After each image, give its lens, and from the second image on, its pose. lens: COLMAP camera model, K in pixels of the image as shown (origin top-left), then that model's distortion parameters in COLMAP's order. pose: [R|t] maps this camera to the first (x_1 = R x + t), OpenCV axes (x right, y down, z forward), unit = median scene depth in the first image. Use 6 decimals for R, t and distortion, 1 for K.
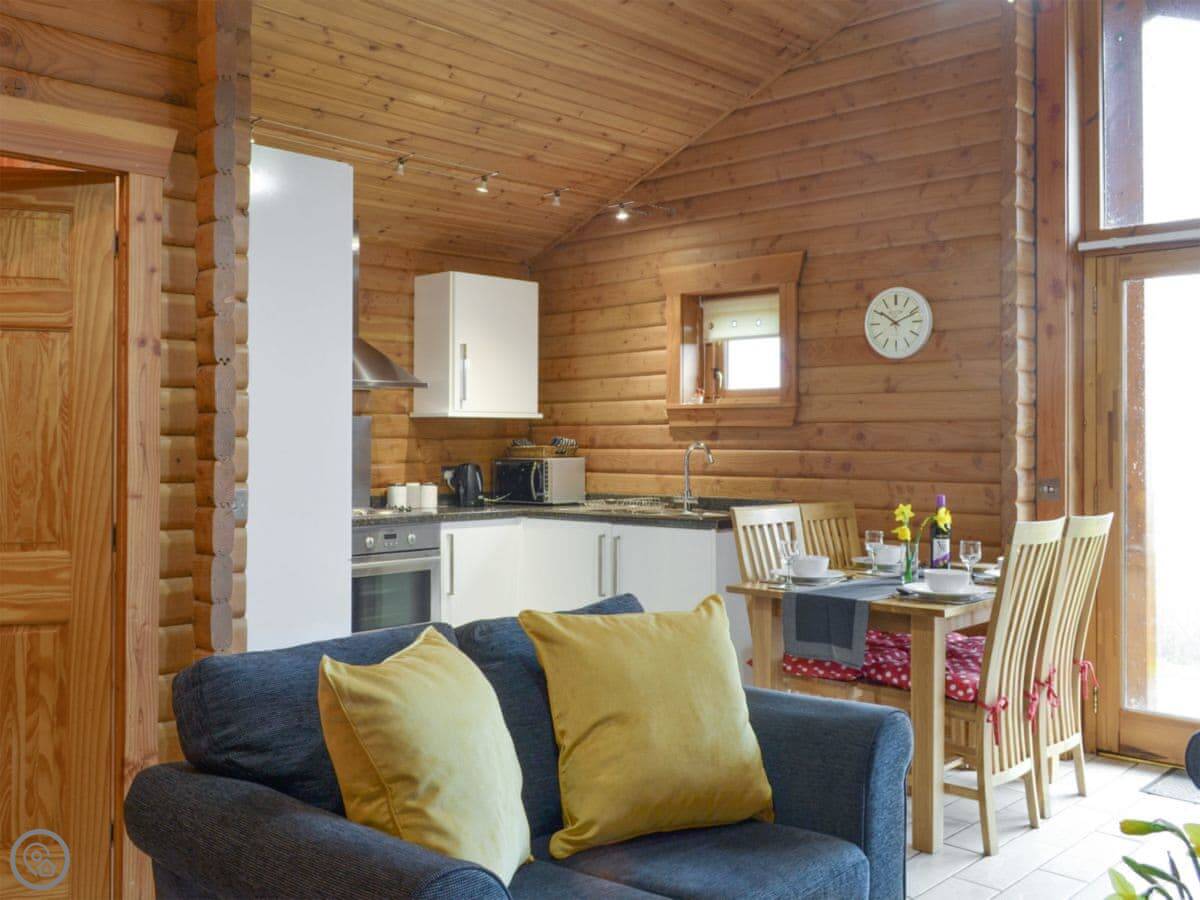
lens RADIAL K [[1208.9, 0, 599.0], [0, 1208.9, 427.2], [0, 0, 1]] dist [-0.012572, -0.012033]
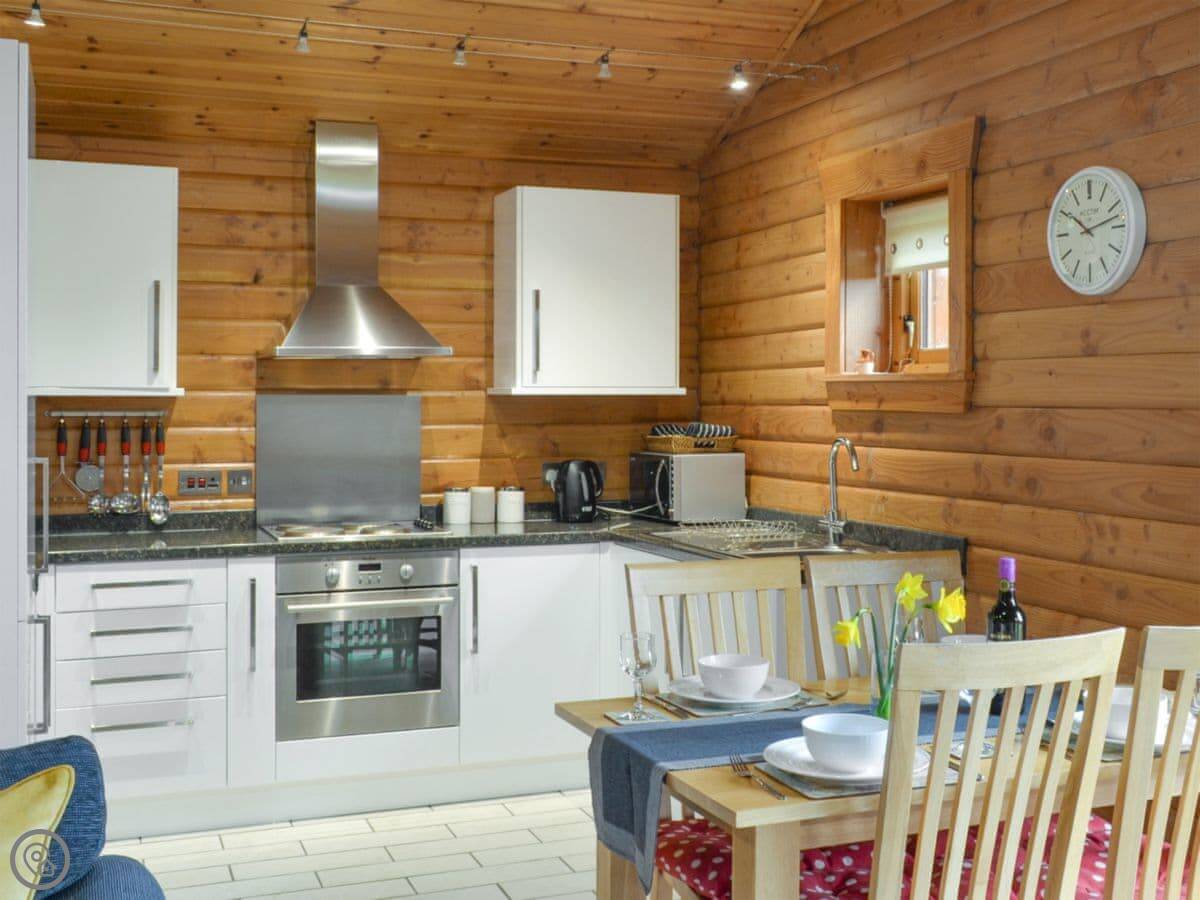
lens RADIAL K [[1476.2, 0, 601.2], [0, 1476.2, 412.9], [0, 0, 1]] dist [-0.042029, 0.035328]
pose [[0.903156, 0.004600, -0.429289, 0.283841], [0.003881, 0.999814, 0.018879, -0.013864], [0.429296, -0.018717, 0.902970, 0.247143]]
